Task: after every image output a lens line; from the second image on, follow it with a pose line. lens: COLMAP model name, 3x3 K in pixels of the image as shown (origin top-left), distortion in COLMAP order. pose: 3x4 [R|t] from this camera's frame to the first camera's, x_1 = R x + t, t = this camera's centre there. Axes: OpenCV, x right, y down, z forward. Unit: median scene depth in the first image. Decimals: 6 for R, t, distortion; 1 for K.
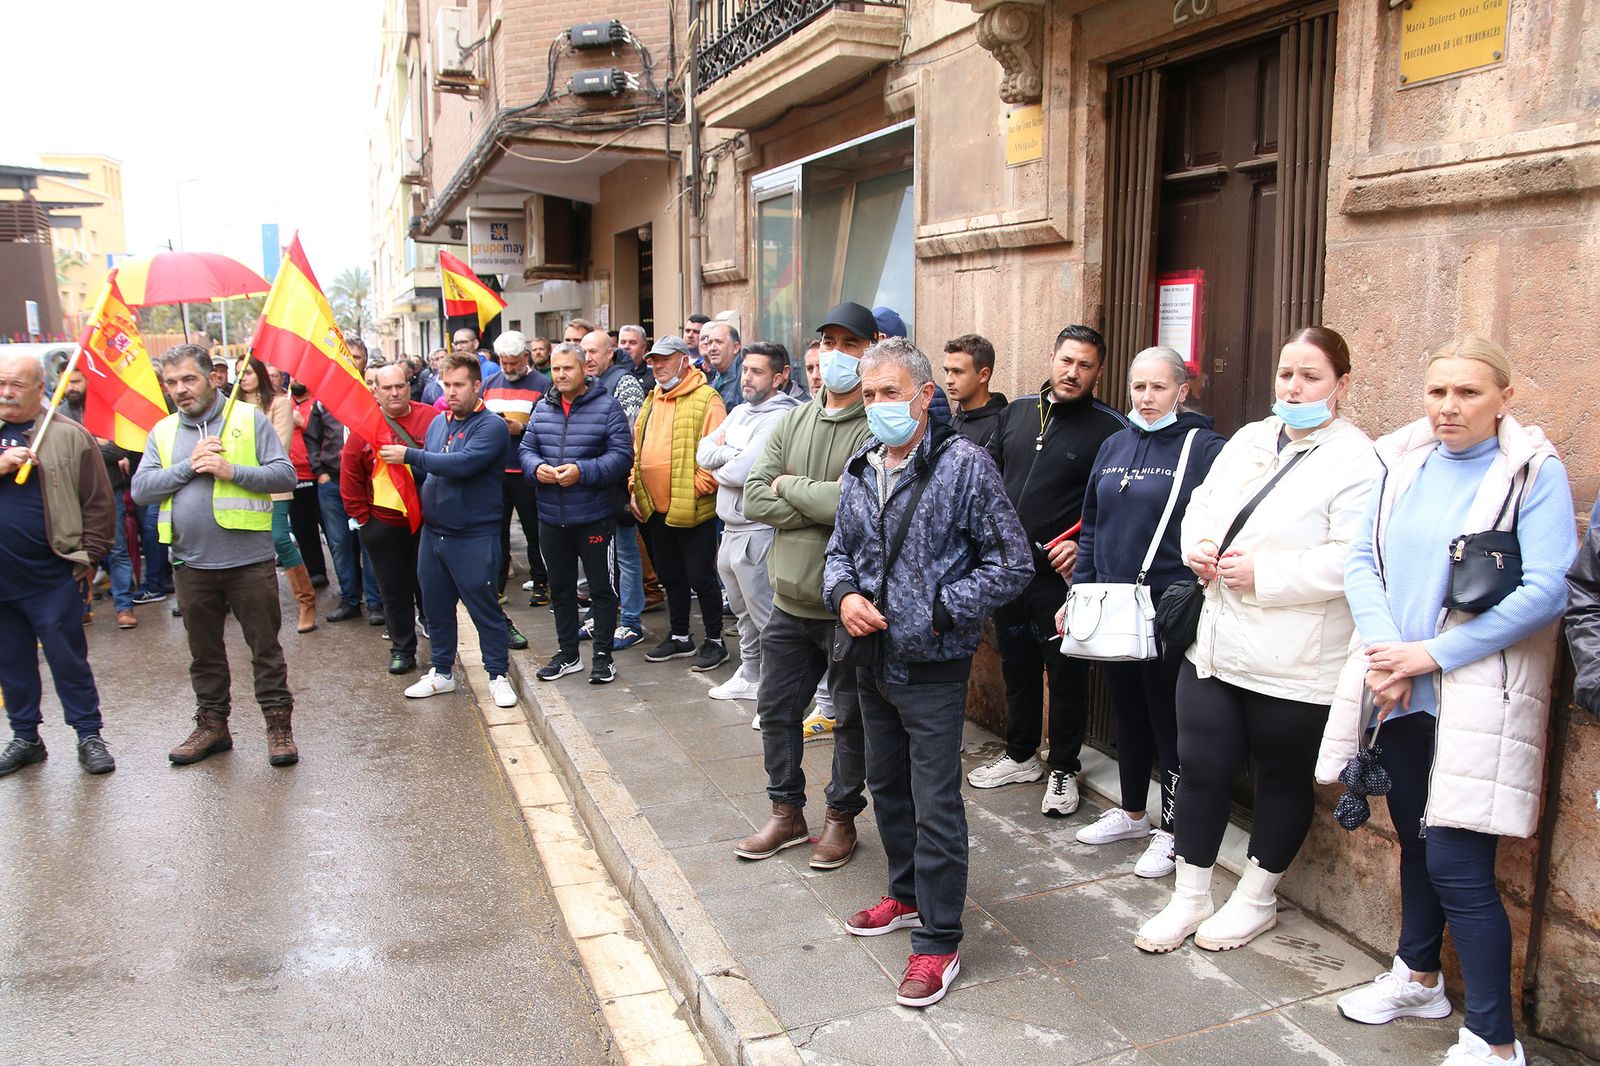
lens RADIAL K [[1247.6, 0, 793.2], [0, 1247.6, 552.3], [0, 0, 1]] dist [-0.125940, 0.115102]
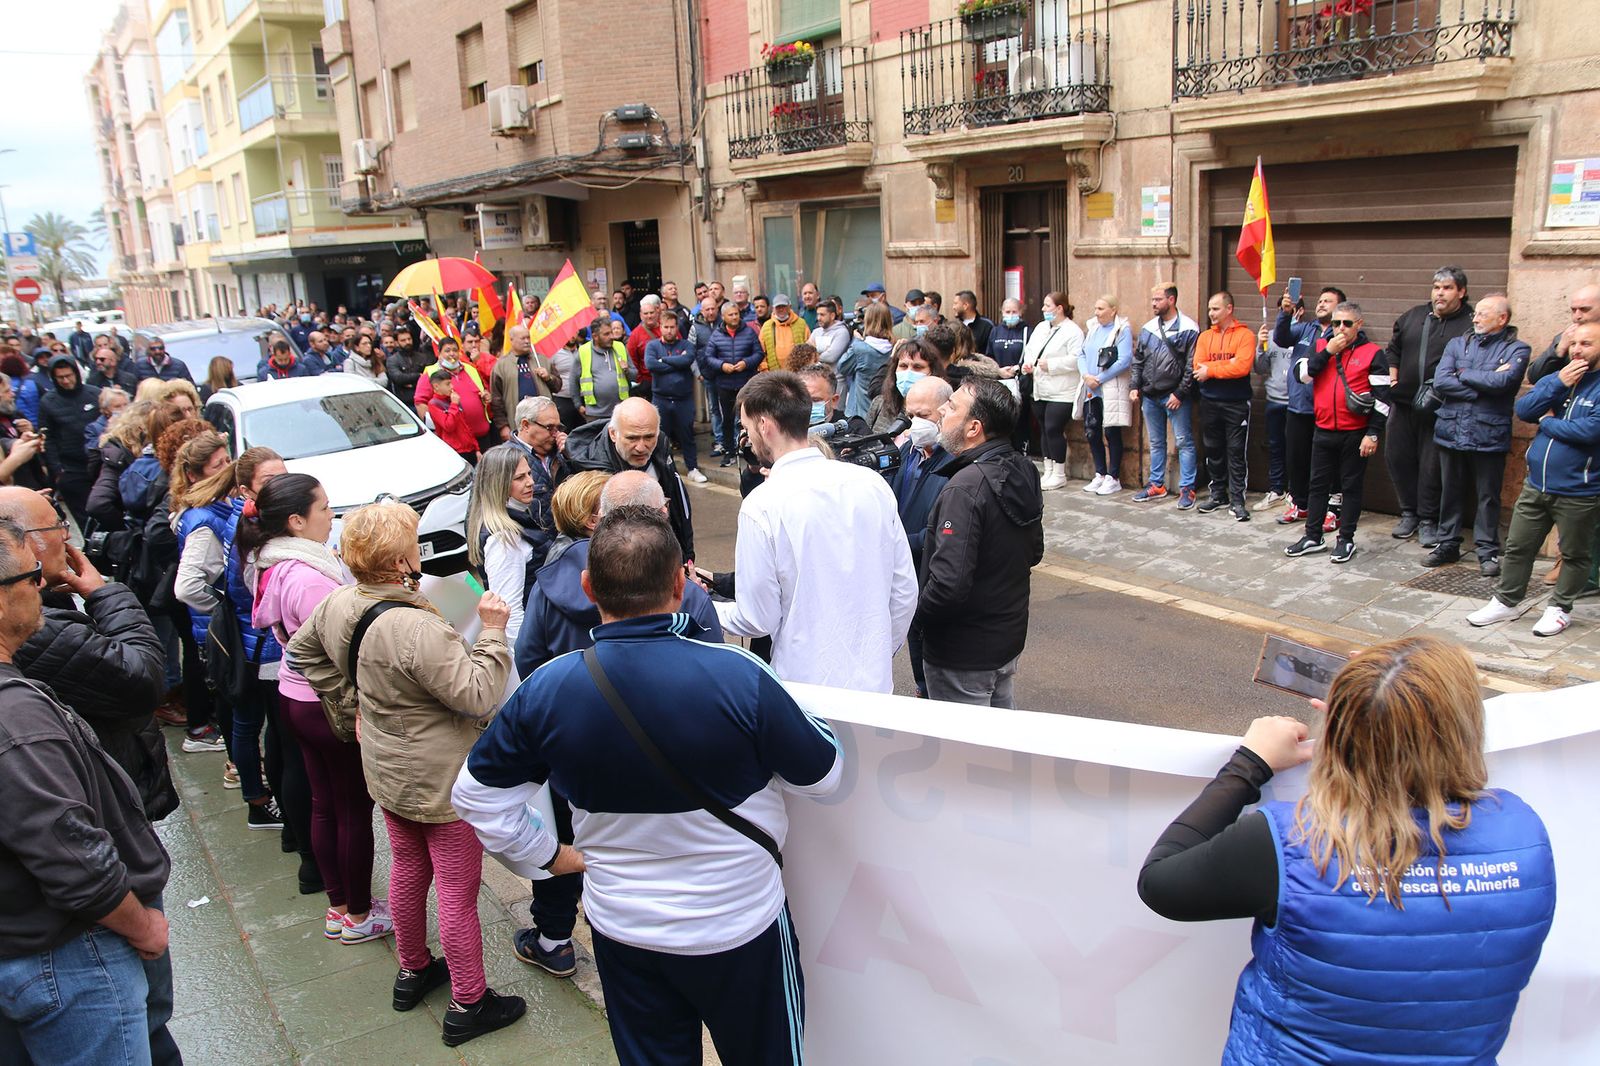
lens RADIAL K [[1289.7, 0, 789.1], [0, 1289.7, 557.7], [0, 0, 1]] dist [-0.129603, 0.121546]
pose [[0.970028, -0.106537, 0.218392, -0.704336], [0.091283, 0.992701, 0.078813, 0.117226], [-0.225194, -0.056515, 0.972673, -1.383424]]
